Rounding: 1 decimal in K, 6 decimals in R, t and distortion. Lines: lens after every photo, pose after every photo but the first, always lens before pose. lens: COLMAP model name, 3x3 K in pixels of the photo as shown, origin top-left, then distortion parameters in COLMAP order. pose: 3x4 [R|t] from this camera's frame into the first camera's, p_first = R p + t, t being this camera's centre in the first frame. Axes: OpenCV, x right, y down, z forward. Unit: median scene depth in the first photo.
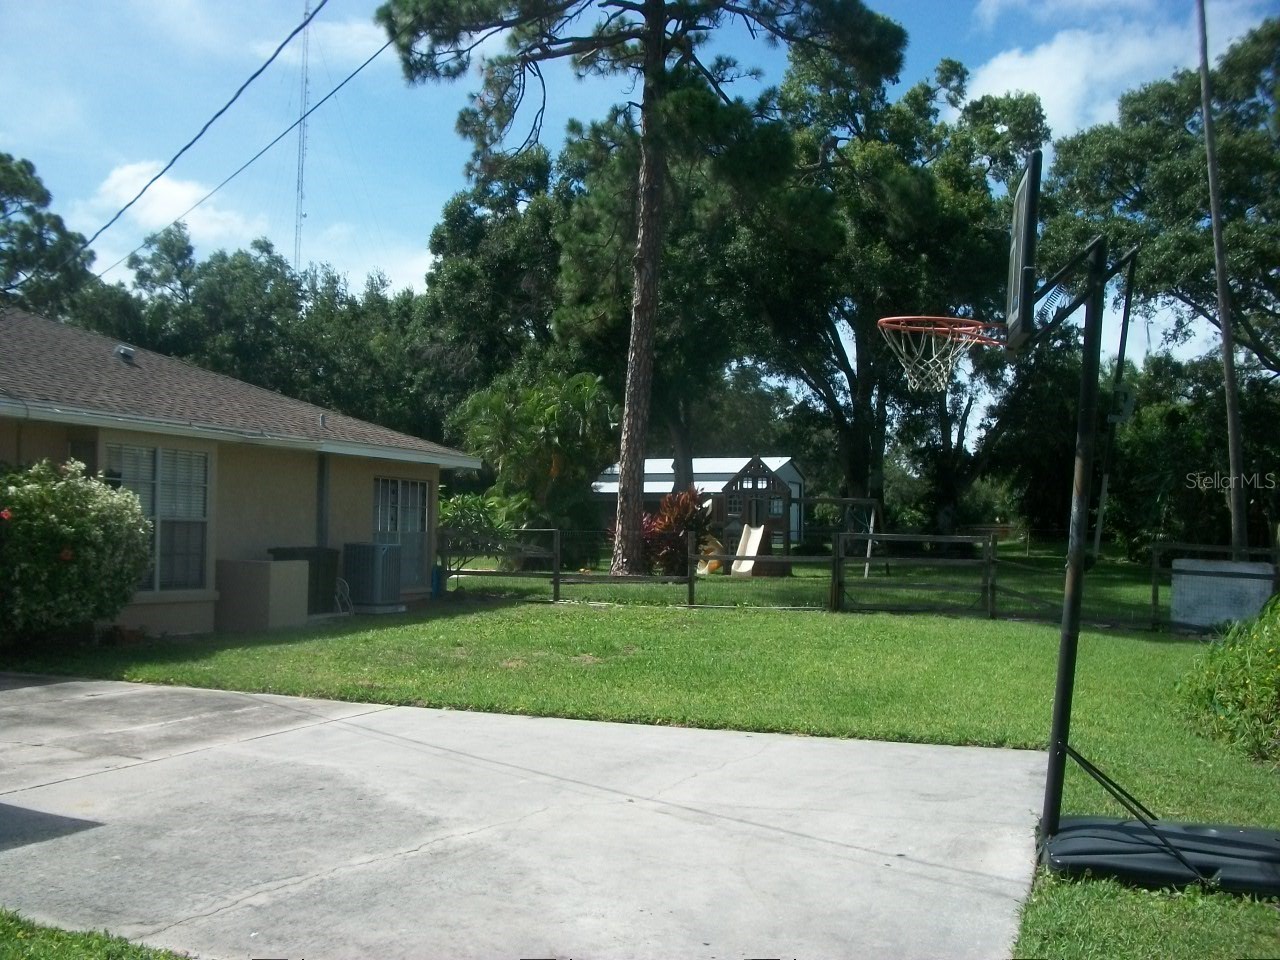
lens RADIAL K [[1255.9, 0, 643.7], [0, 1255.9, 473.7], [0, 0, 1]] dist [-0.108116, 0.000000]
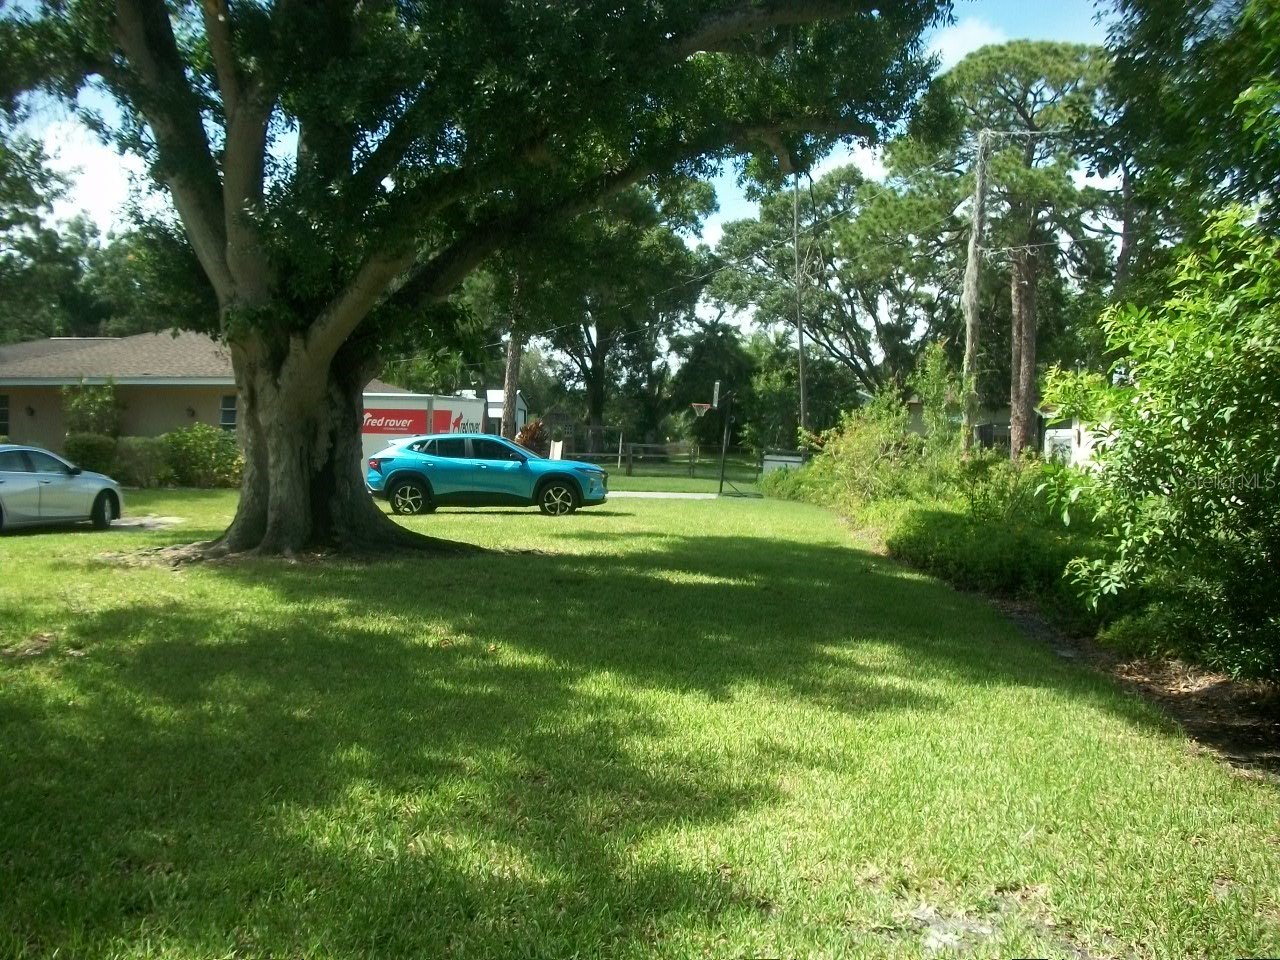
lens RADIAL K [[1255.9, 0, 636.6], [0, 1255.9, 475.1], [0, 0, 1]] dist [-0.108116, 0.000000]
pose [[0.965698, 0.000550, 0.259666, -0.206072], [-0.017603, 0.997836, 0.063352, -0.020213], [-0.259069, -0.065750, 0.963618, -0.592402]]
